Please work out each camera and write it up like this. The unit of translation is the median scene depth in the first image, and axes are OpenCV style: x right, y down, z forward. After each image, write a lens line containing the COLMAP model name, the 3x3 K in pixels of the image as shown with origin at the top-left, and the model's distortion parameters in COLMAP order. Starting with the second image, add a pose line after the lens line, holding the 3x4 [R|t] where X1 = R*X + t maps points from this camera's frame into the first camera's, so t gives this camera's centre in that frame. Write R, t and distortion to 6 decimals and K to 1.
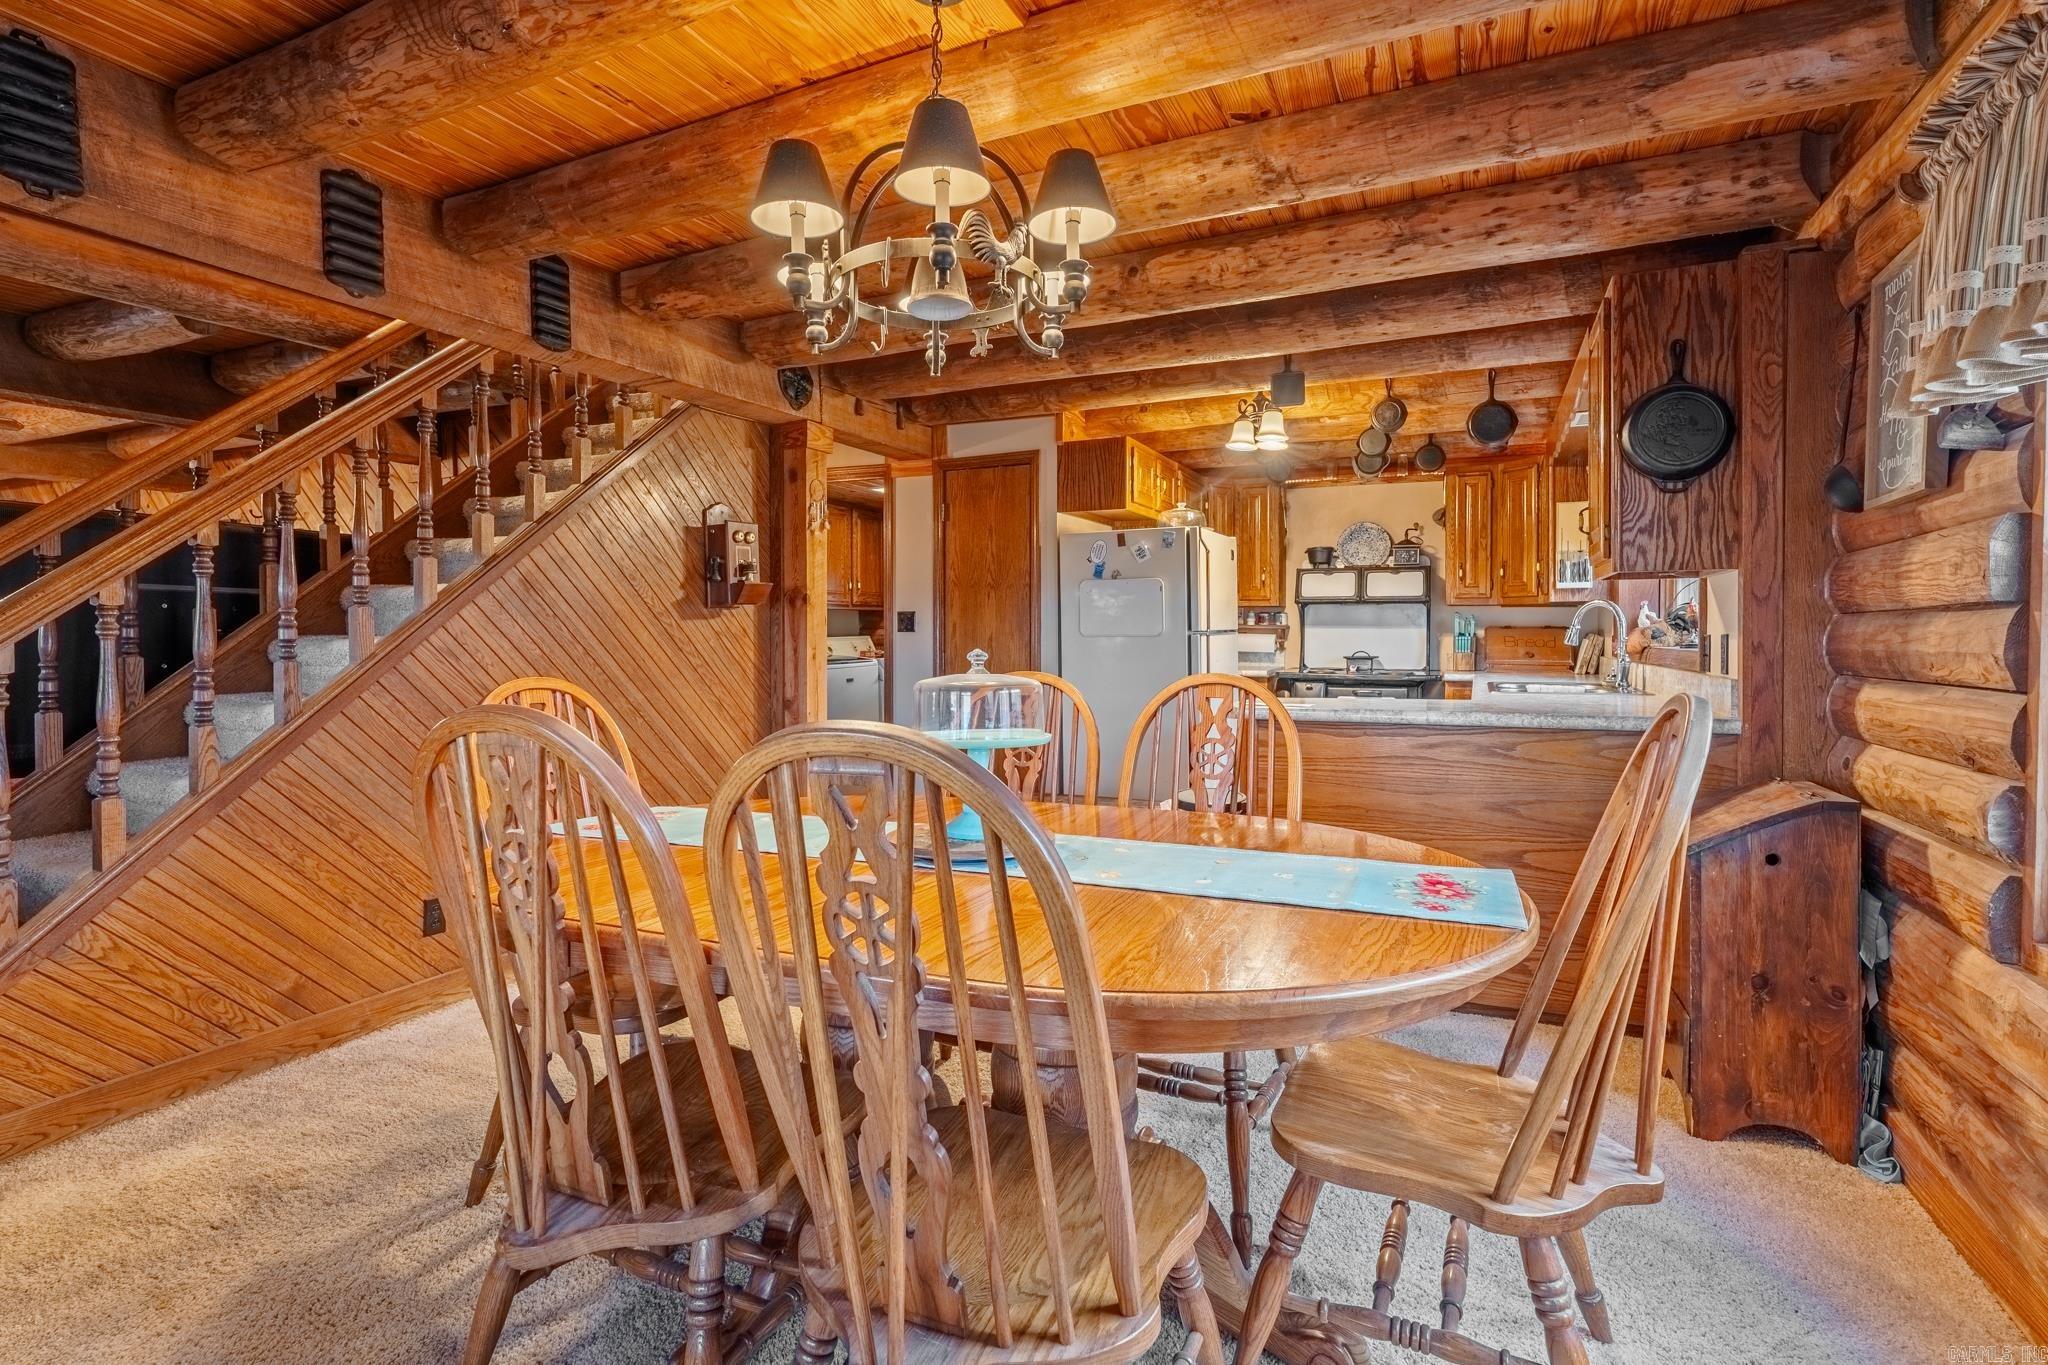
lens RADIAL K [[972.0, 0, 1035.3], [0, 972.0, 647.6], [0, 0, 1]] dist [-0.003546, -0.000364]
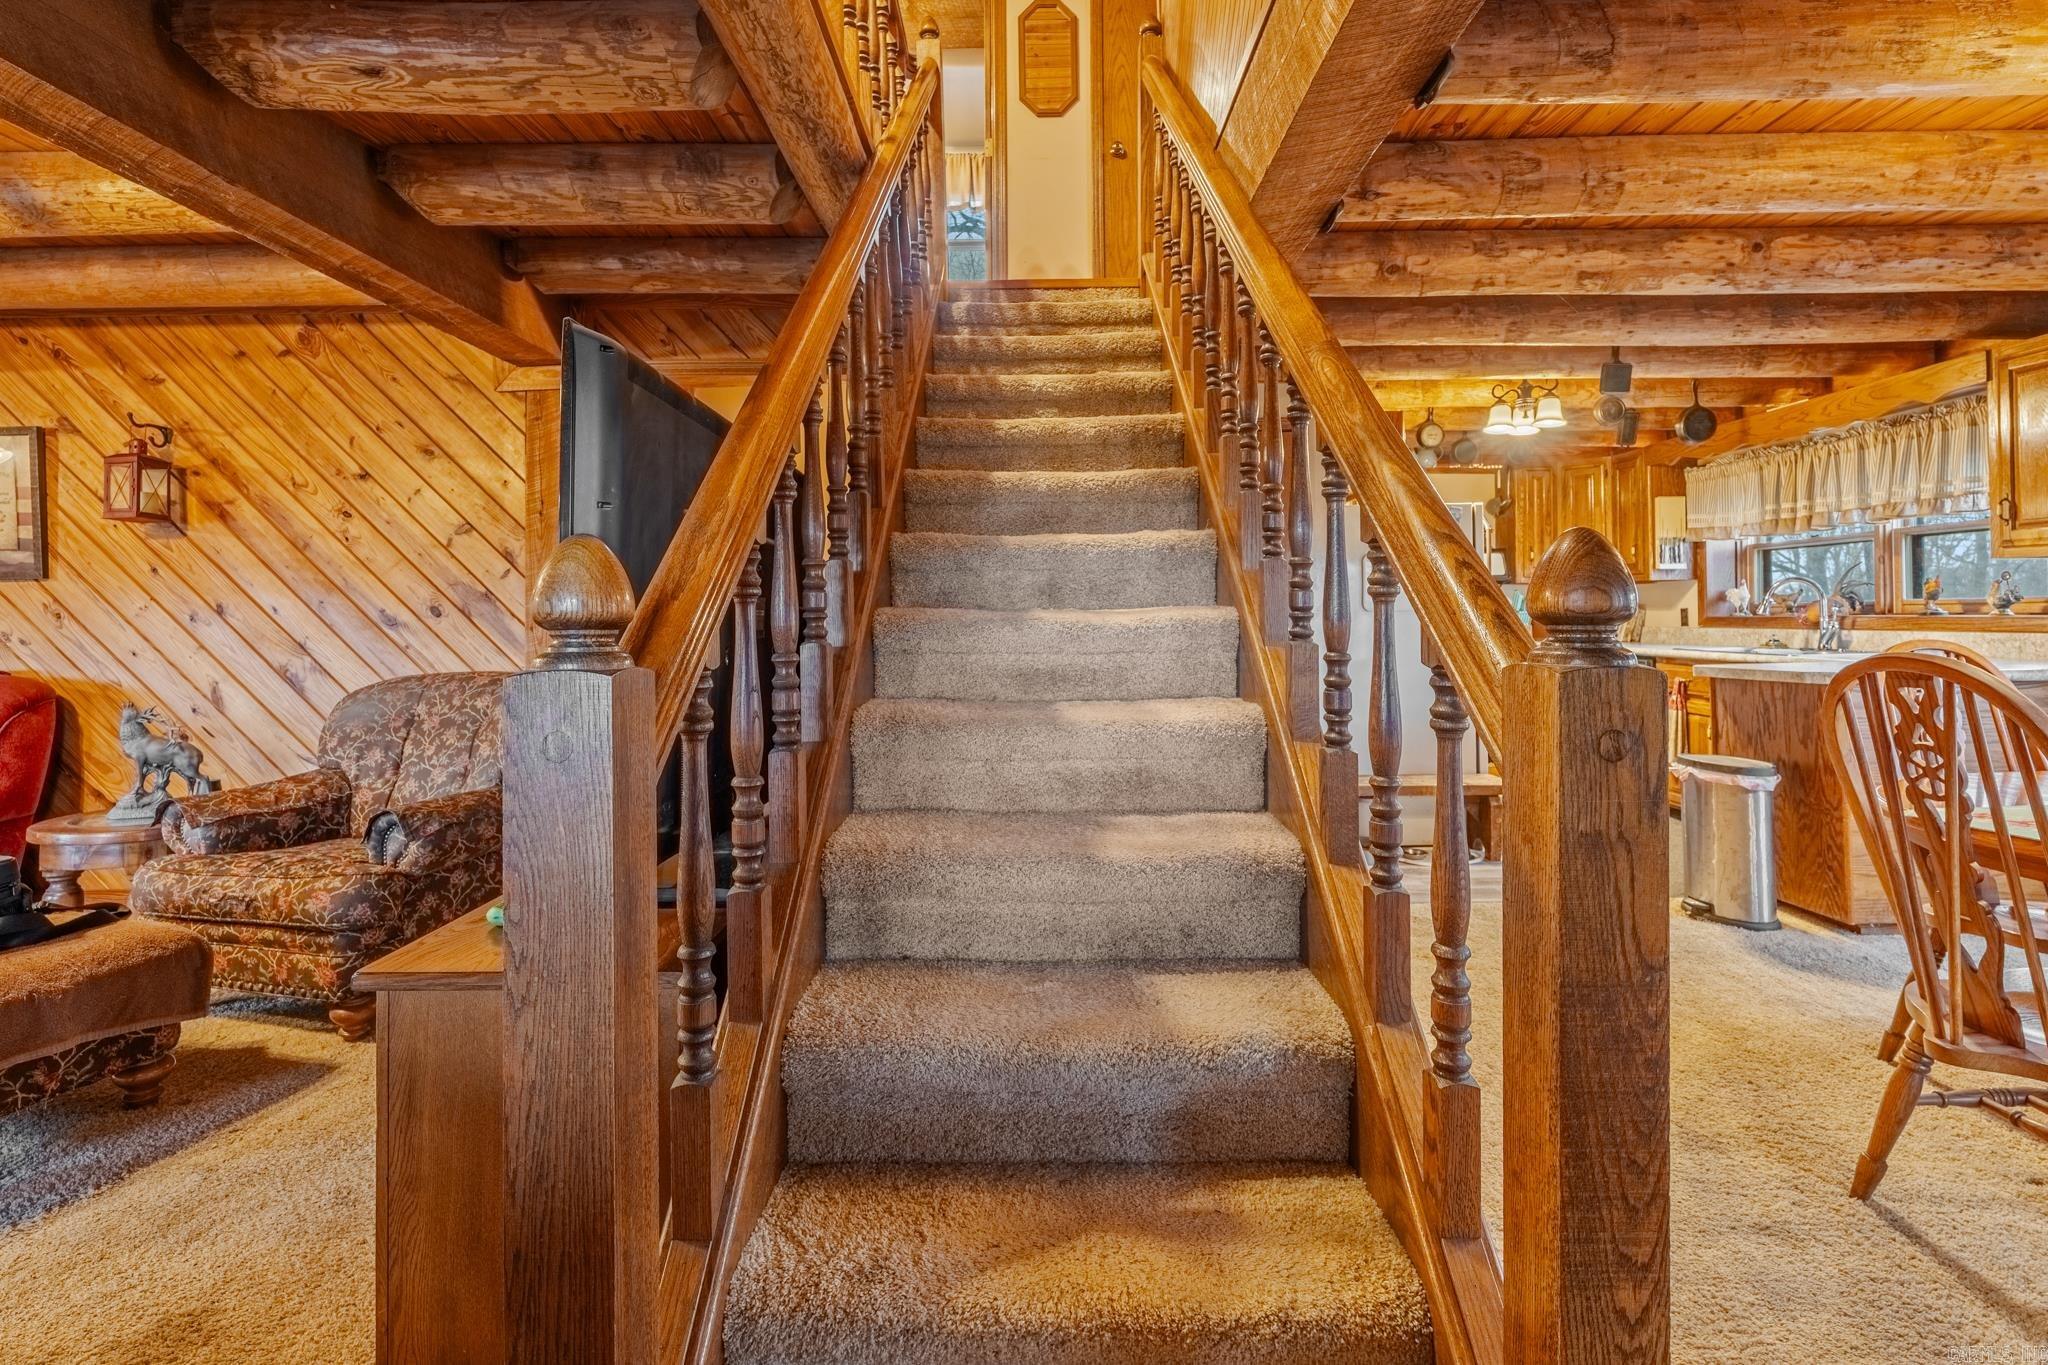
lens RADIAL K [[944.9, 0, 1026.0], [0, 944.9, 608.2], [0, 0, 1]] dist [-0.005553, -0.000003]
pose [[0.909635, -0.002824, 0.415398, -0.548049], [0.012583, 0.999705, -0.020758, 0.001021], [-0.415217, 0.024109, 0.909403, 0.234406]]
